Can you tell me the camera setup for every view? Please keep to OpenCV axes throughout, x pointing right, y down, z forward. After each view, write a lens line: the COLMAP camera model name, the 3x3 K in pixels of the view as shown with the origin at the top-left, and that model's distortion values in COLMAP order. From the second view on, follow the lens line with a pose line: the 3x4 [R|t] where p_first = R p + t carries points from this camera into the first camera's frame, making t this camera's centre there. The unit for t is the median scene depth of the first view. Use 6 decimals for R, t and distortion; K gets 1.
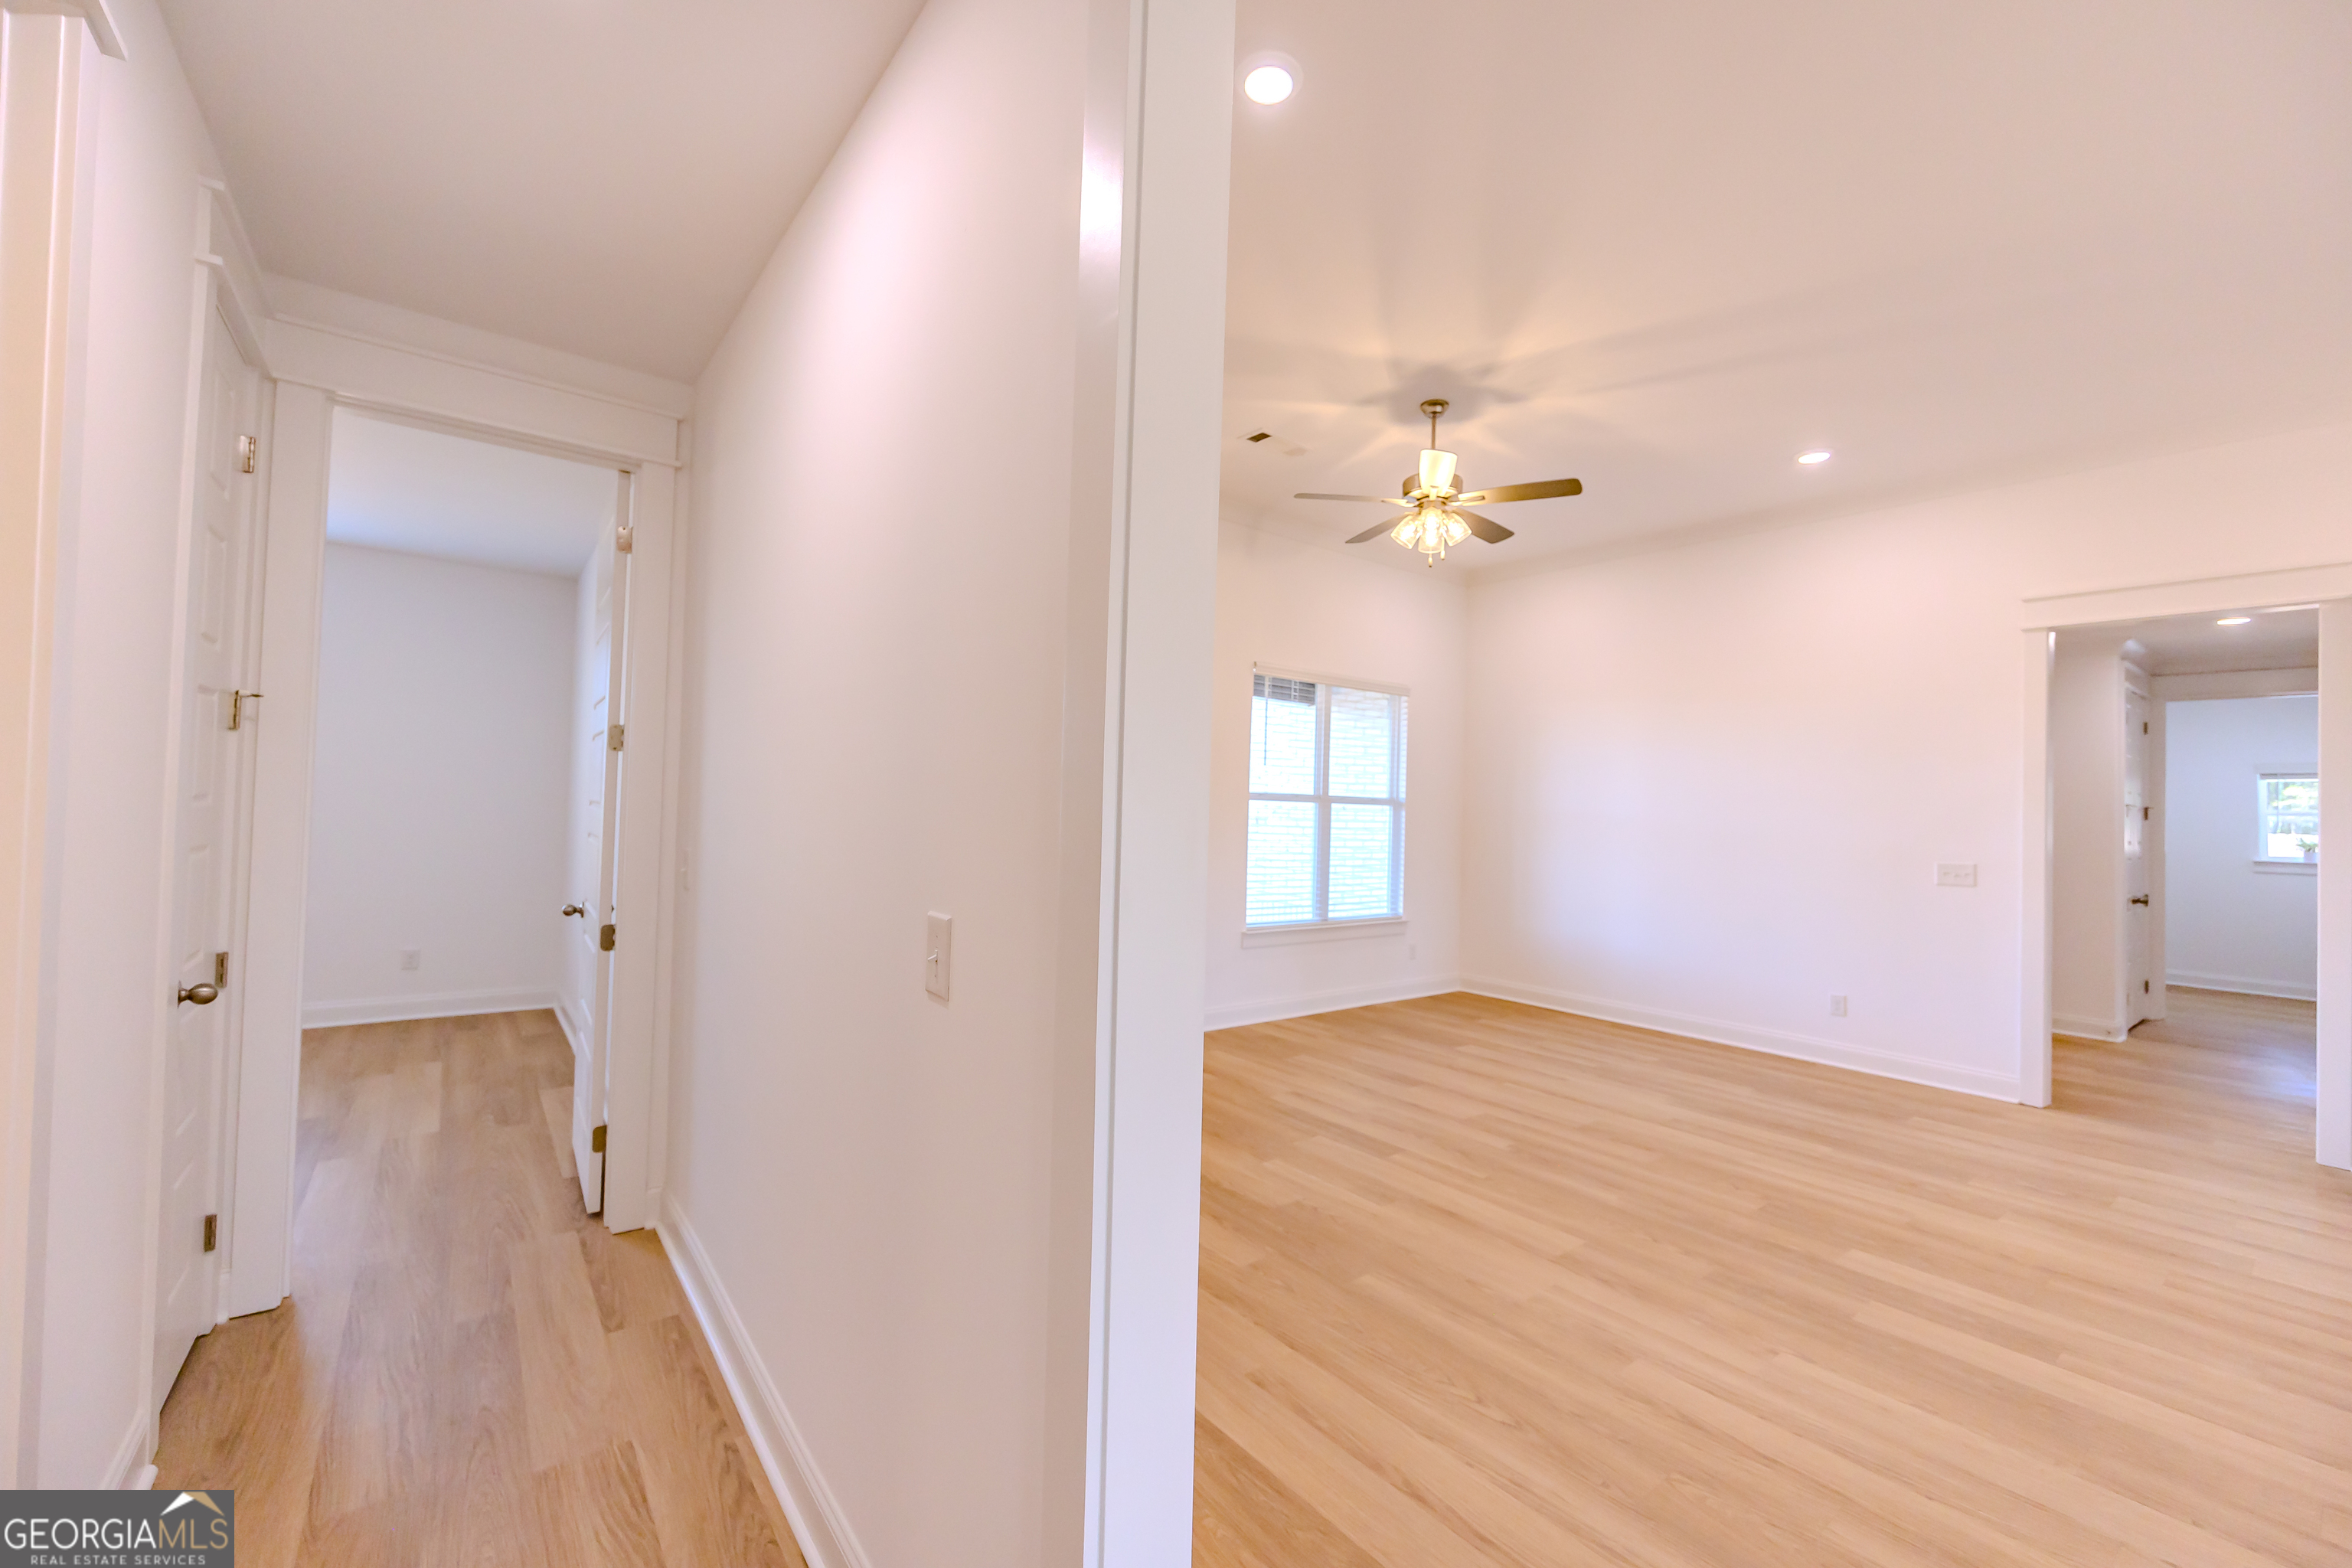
lens RADIAL K [[935.9, 0, 1175.2], [0, 935.9, 791.7], [0, 0, 1]] dist [0.002270, 0.000389]
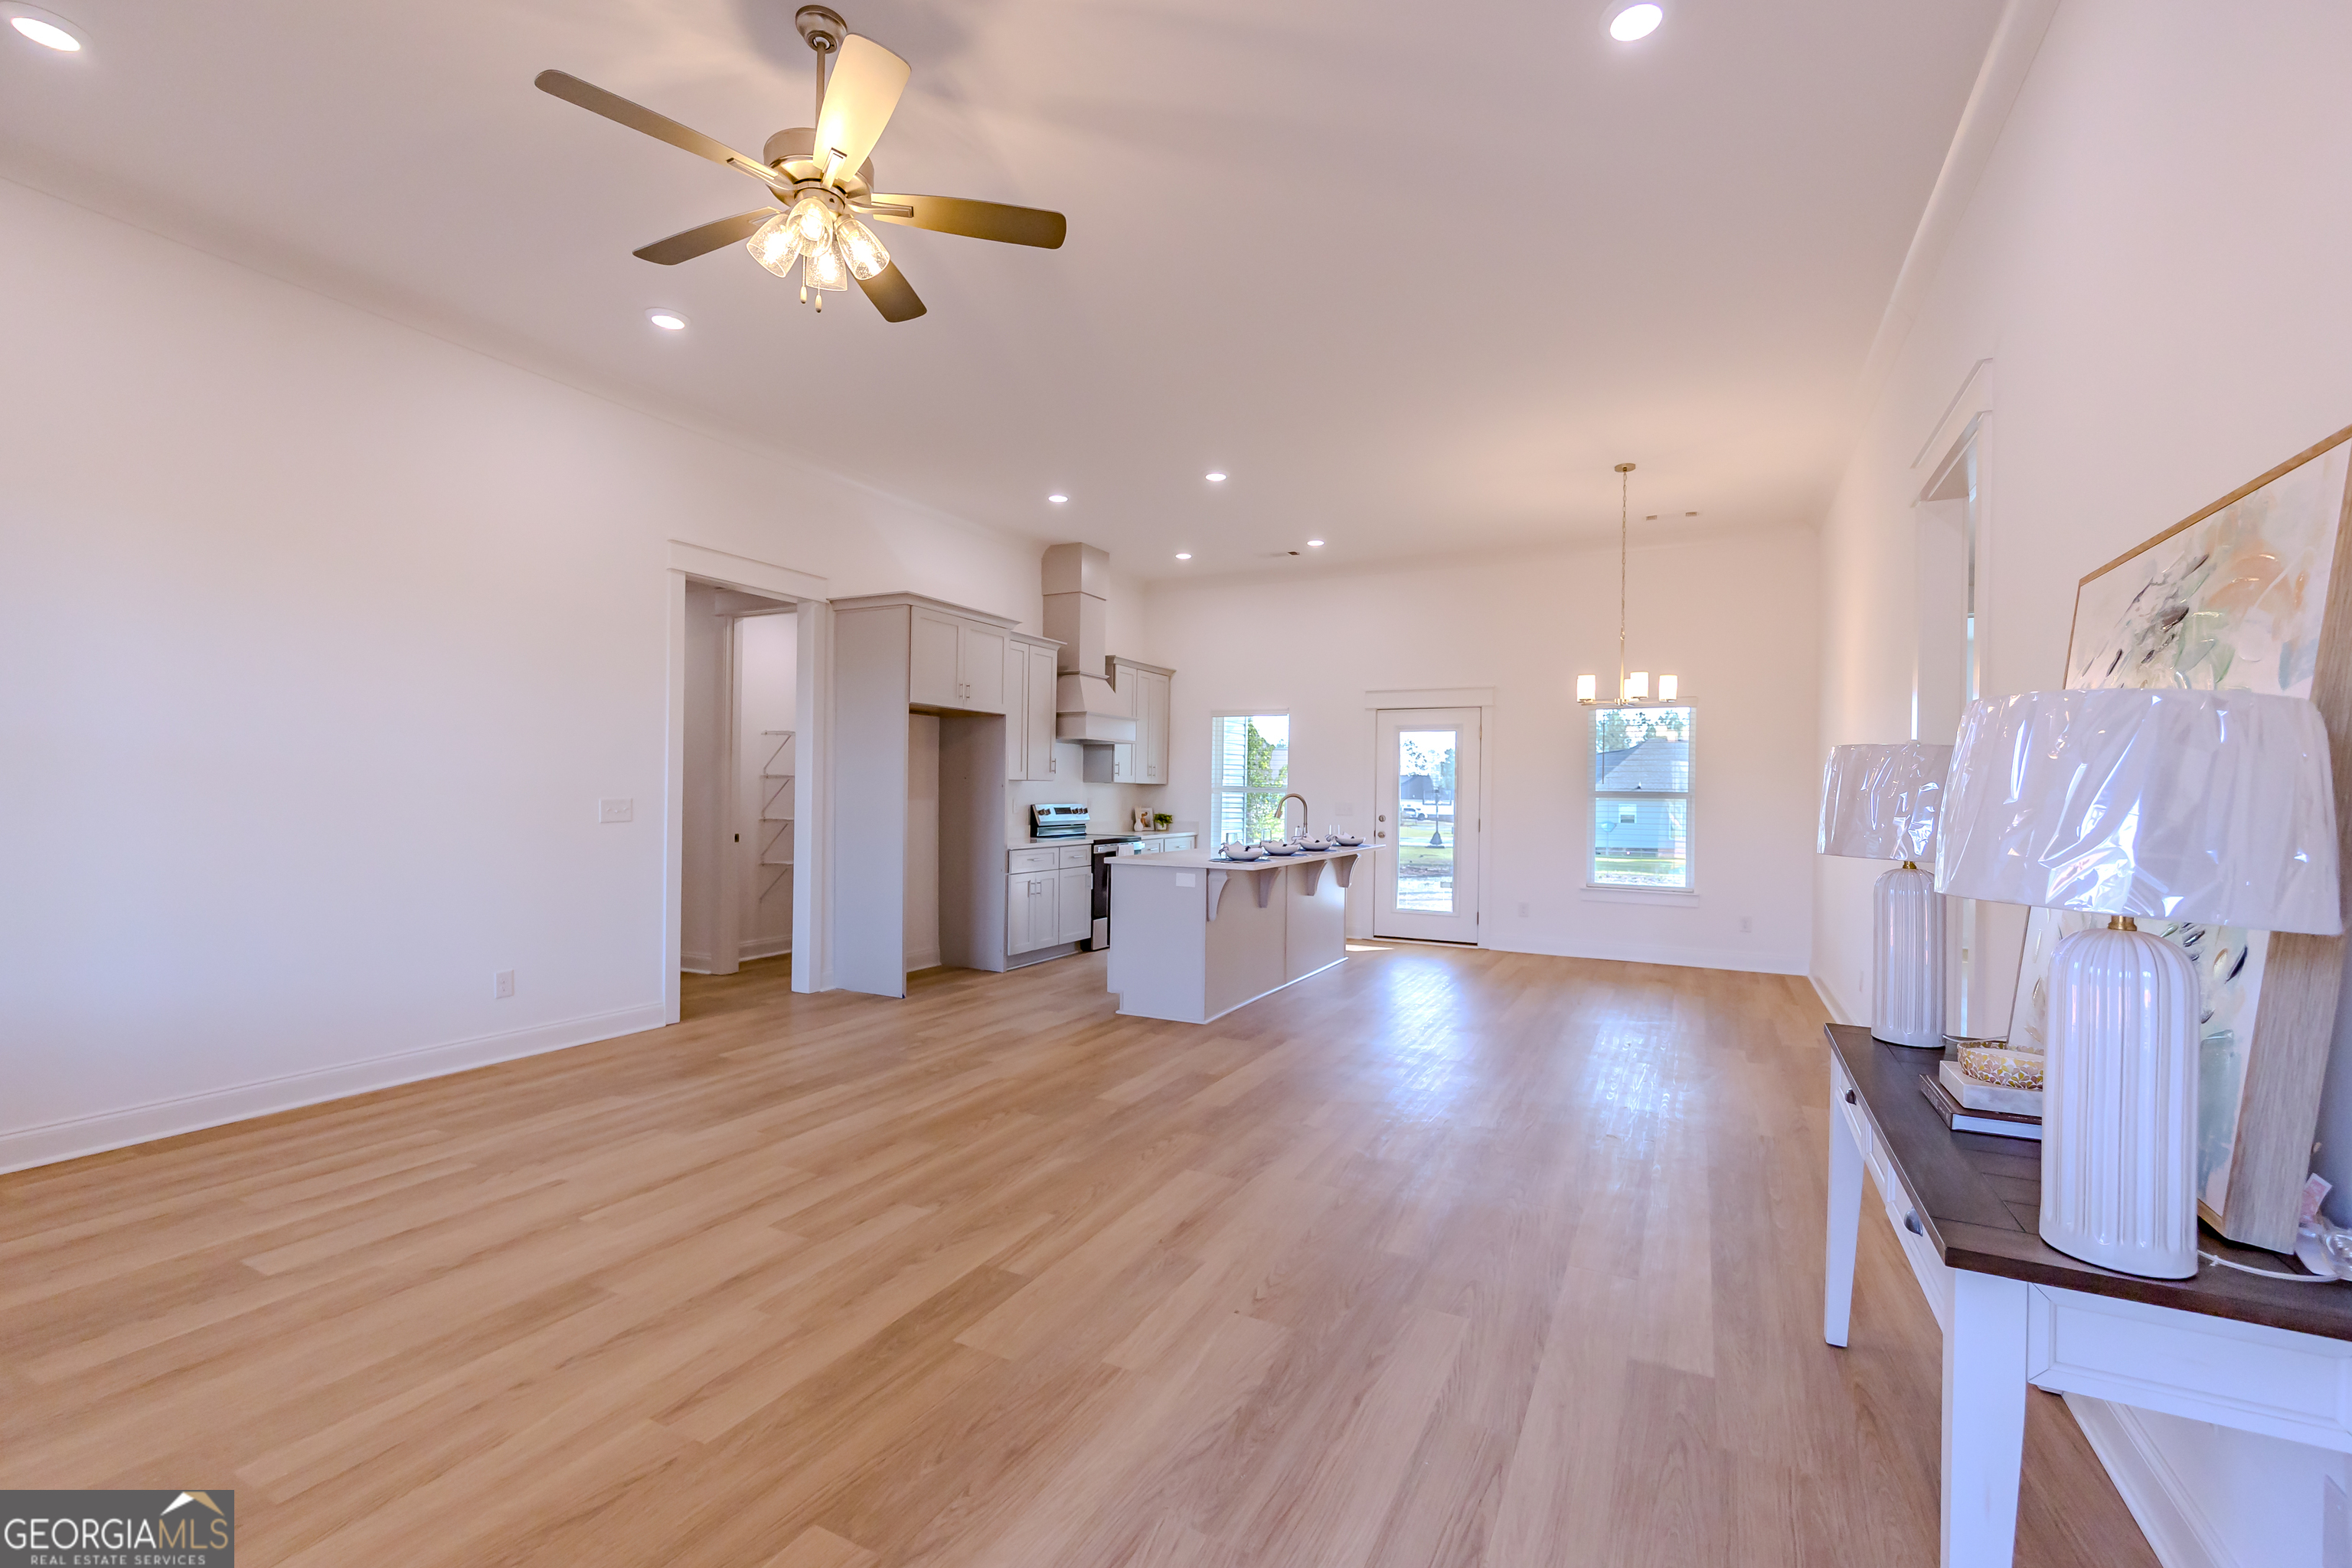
lens RADIAL K [[1016.4, 0, 1177.8], [0, 1016.4, 792.0], [0, 0, 1]] dist [0.001637, 0.000187]
pose [[-0.431774, -0.031580, 0.901429, -0.465752], [-0.038715, 0.999115, 0.016458, 0.040413], [-0.901151, -0.027793, -0.432614, 1.270199]]
